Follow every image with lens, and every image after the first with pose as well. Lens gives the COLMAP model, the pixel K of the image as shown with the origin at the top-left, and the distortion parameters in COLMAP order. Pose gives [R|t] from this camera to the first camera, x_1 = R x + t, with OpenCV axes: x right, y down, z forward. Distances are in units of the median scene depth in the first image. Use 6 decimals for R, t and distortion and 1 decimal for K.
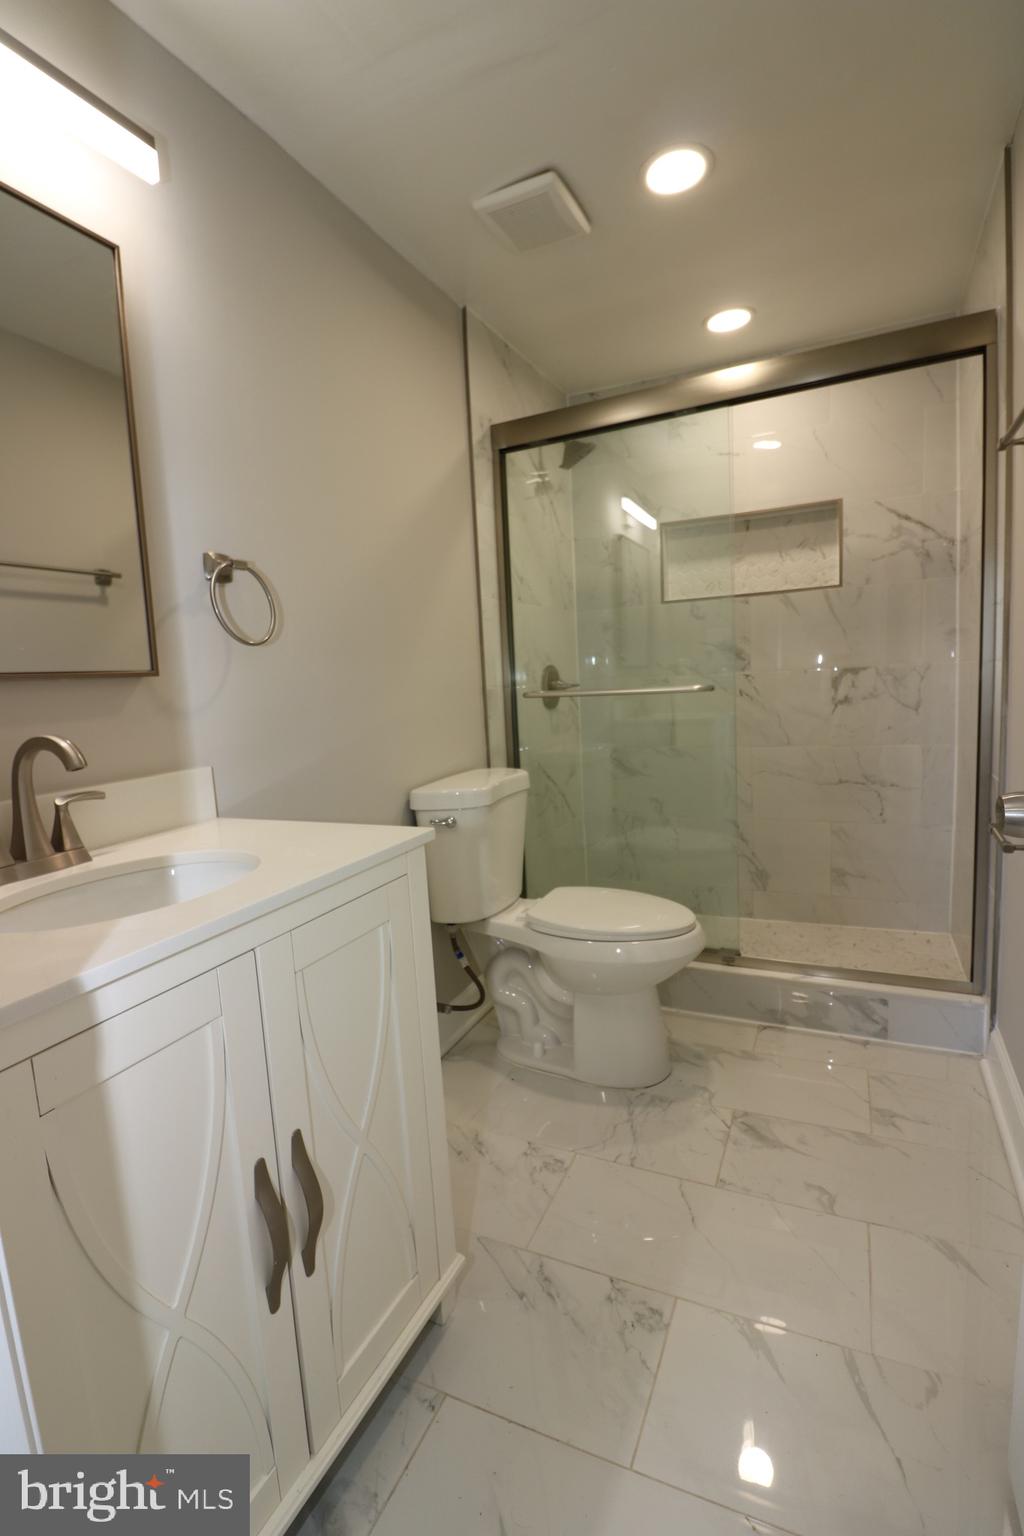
lens RADIAL K [[713.9, 0, 504.3], [0, 713.9, 769.1], [0, 0, 1]] dist [-0.002554, -0.011968]
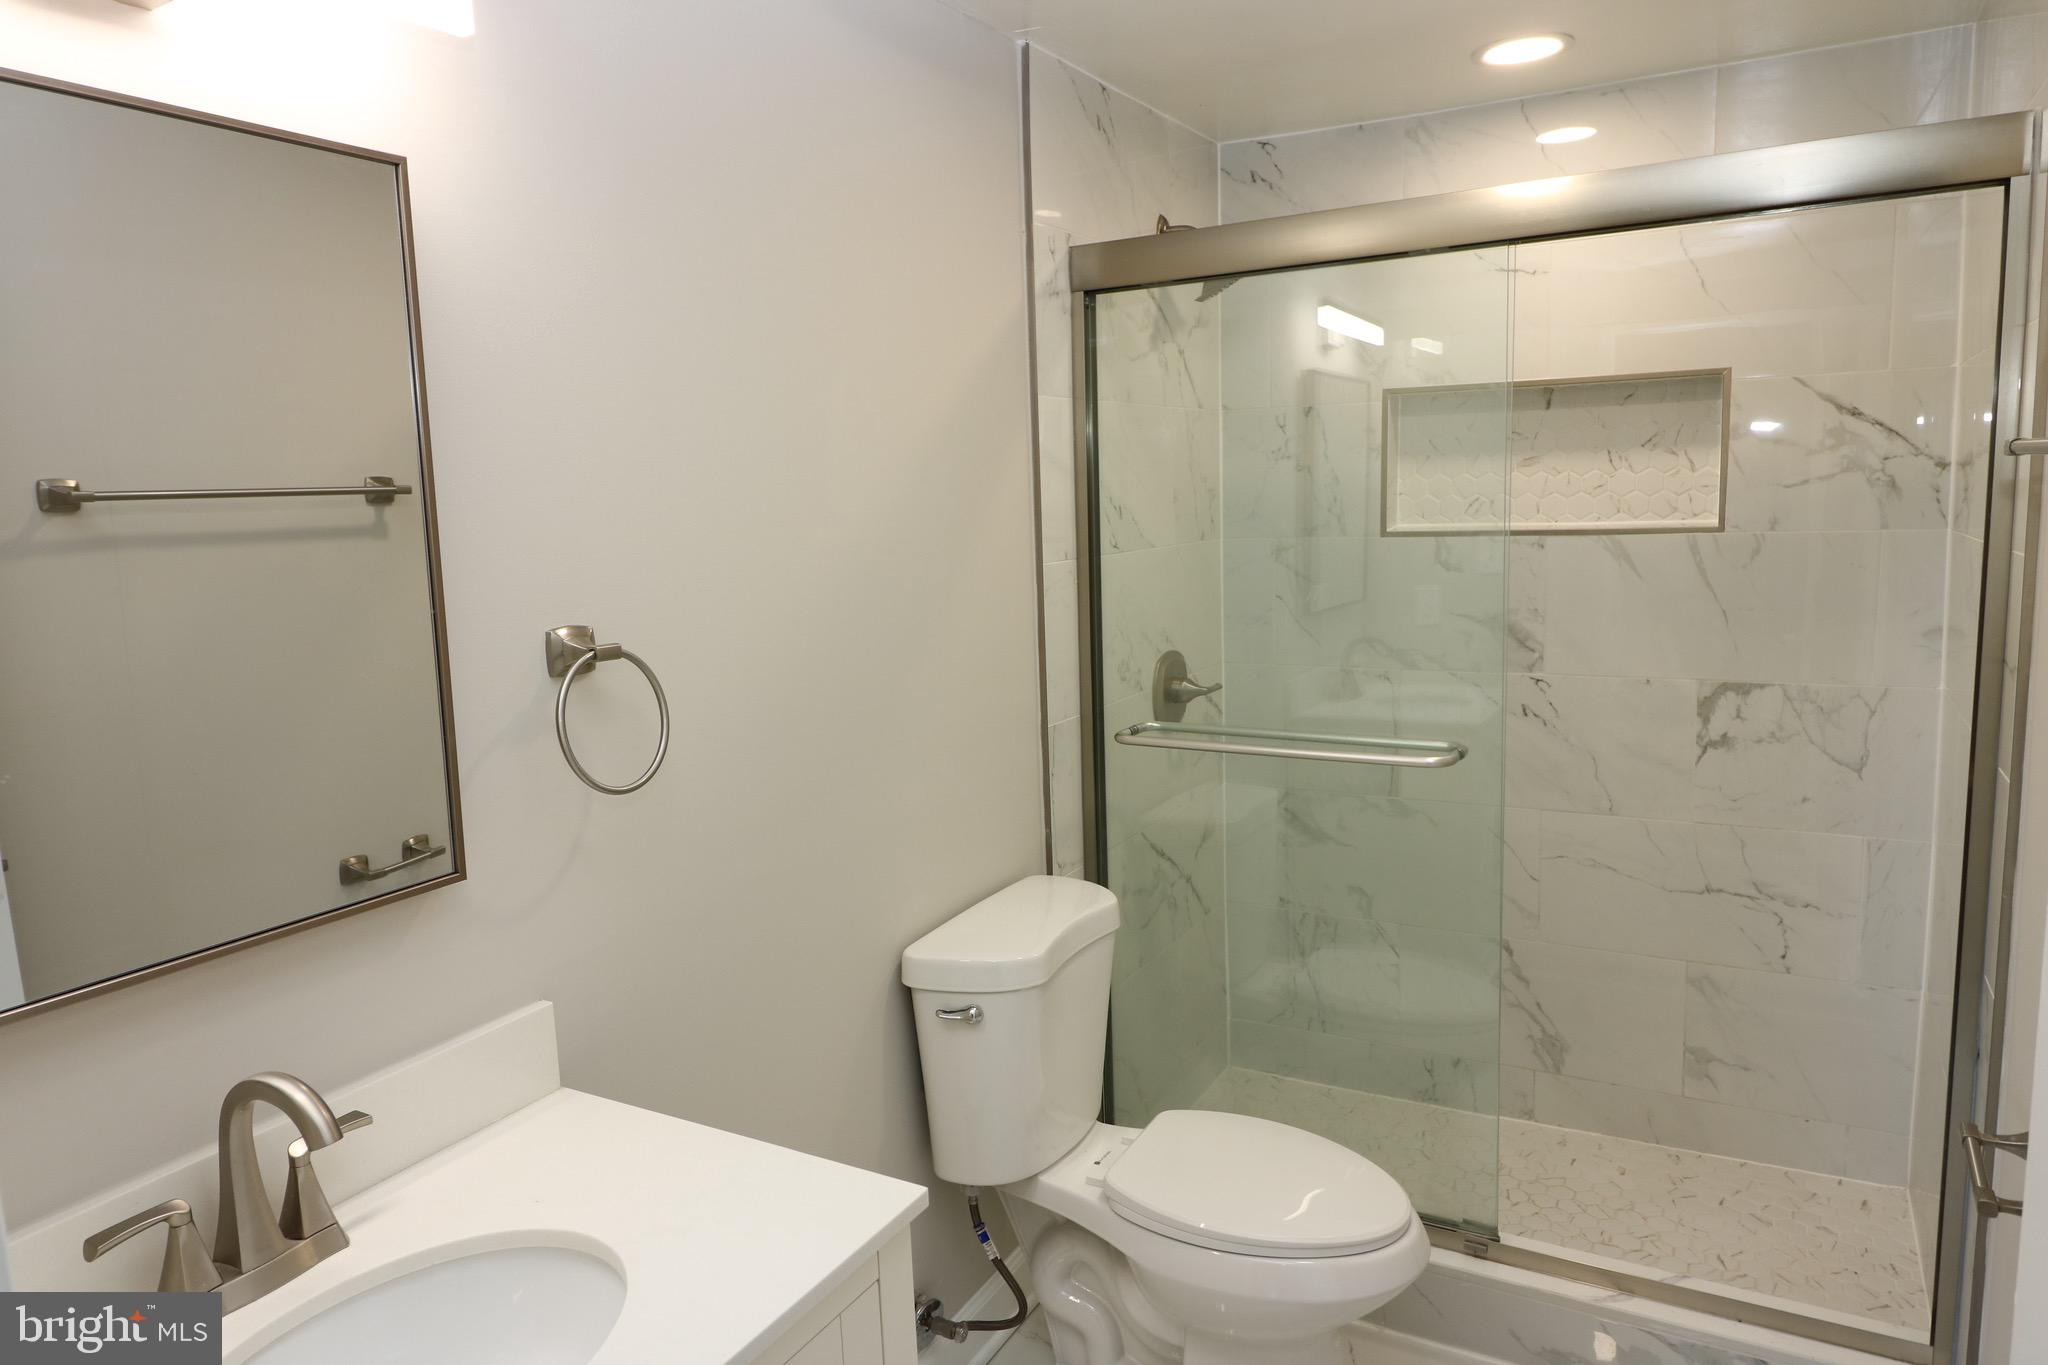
lens RADIAL K [[1319.9, 0, 1017.4], [0, 1319.9, 677.3], [0, 0, 1]] dist [0.003624, -0.010341]
pose [[0.997637, 0.028399, -0.062568, 0.013527], [-0.027129, 0.999410, 0.021050, -0.172077], [0.063128, -0.019303, 0.997819, -0.021891]]
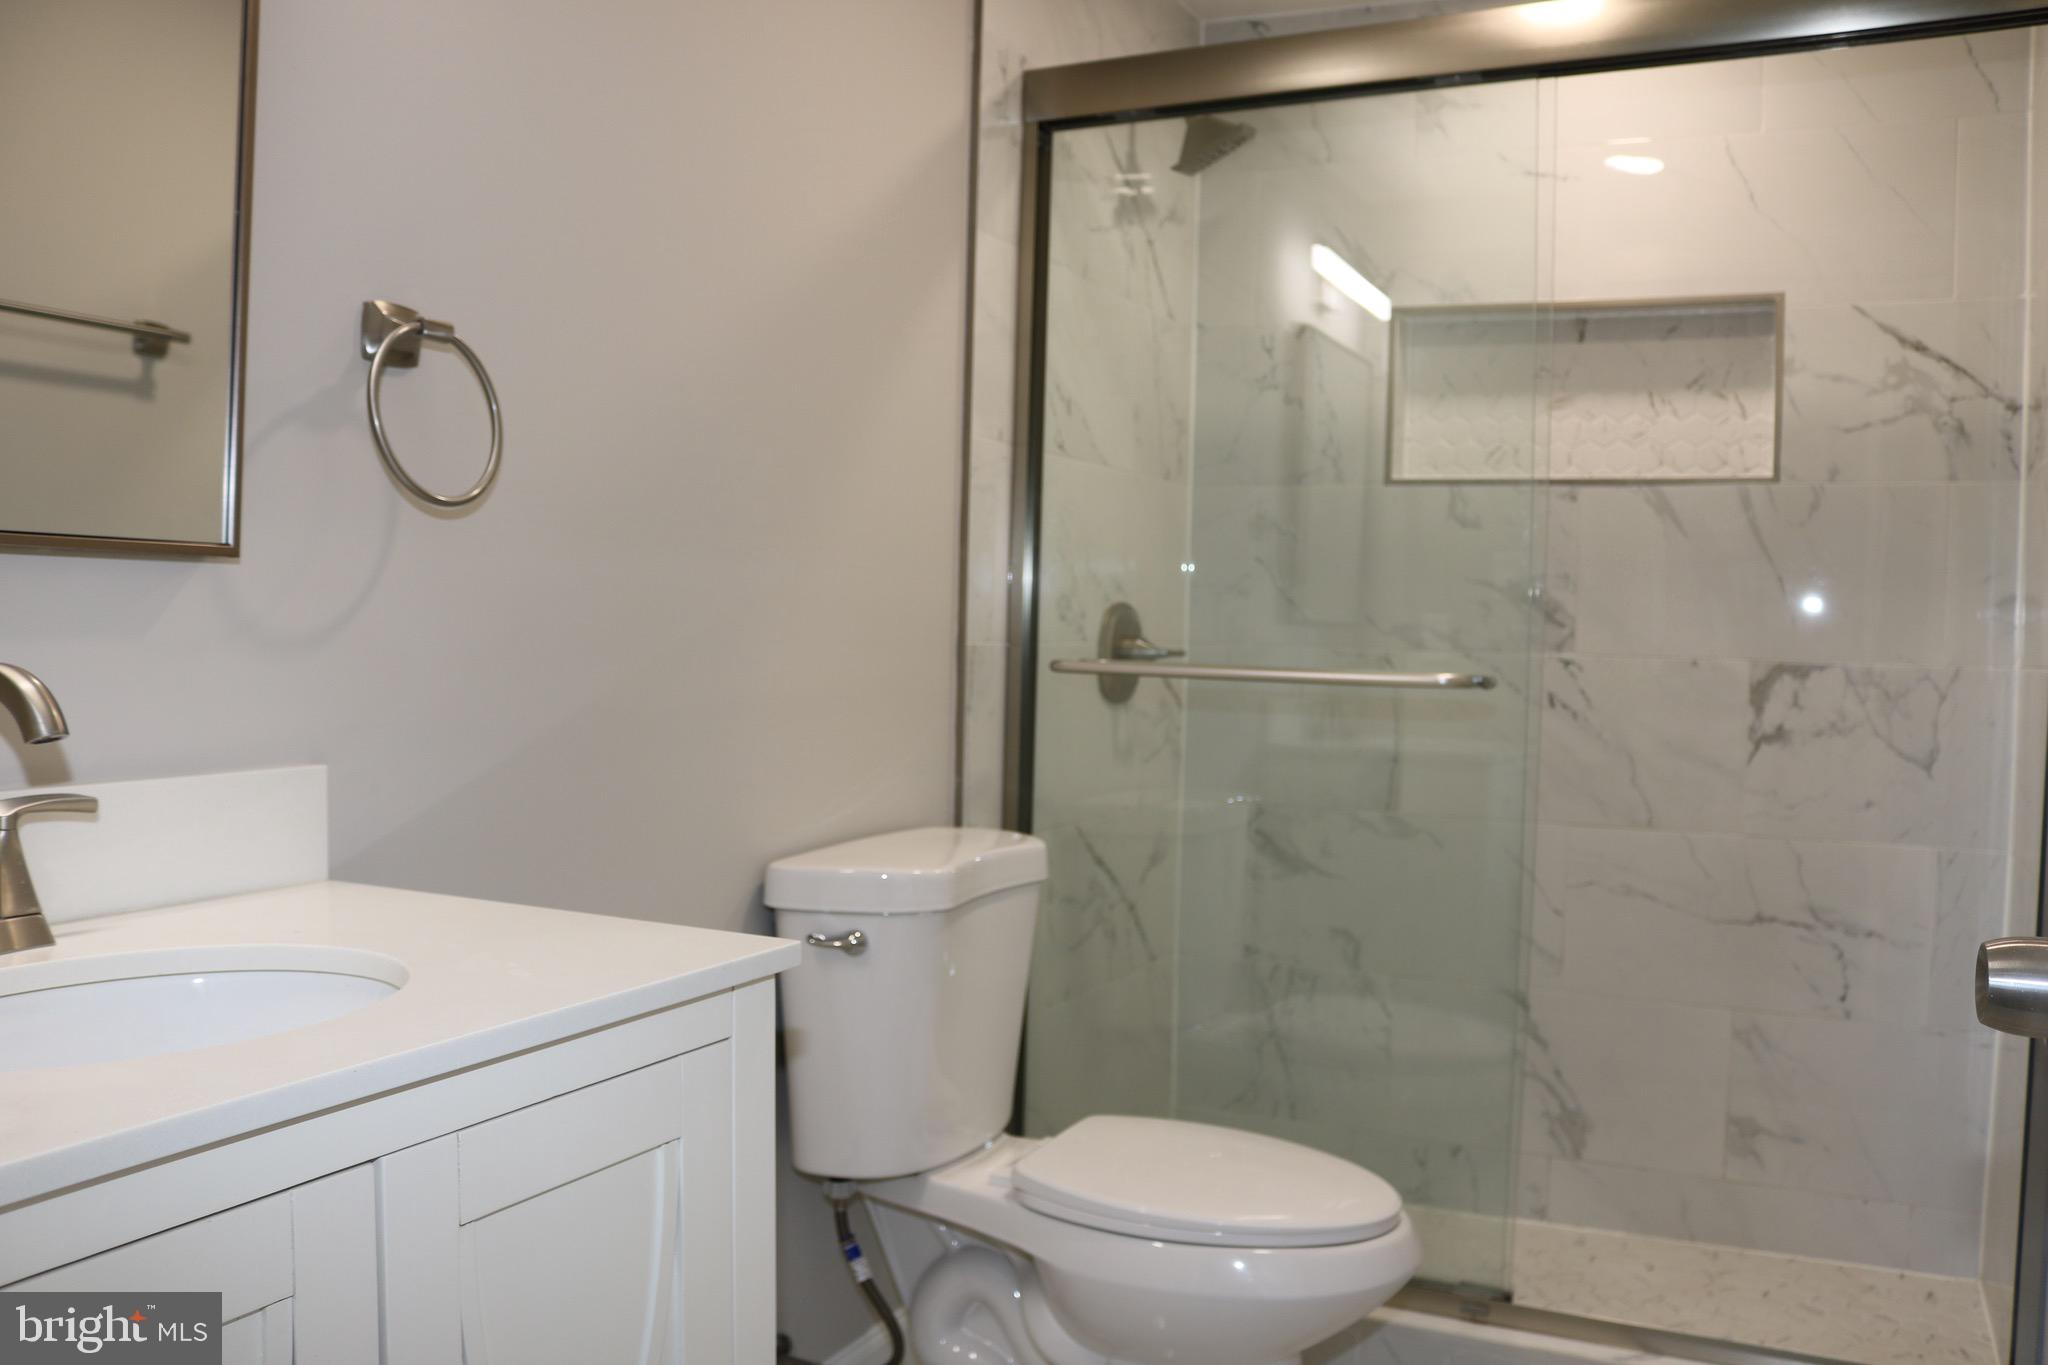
lens RADIAL K [[1698.1, 0, 1022.9], [0, 1698.1, 711.0], [0, 0, 1]] dist [-0.155856, 0.122536]
pose [[0.996977, 0.077641, -0.003095, 0.014949], [-0.077646, 0.993947, -0.077718, 0.005390], [-0.002958, 0.077723, 0.996971, -0.025636]]
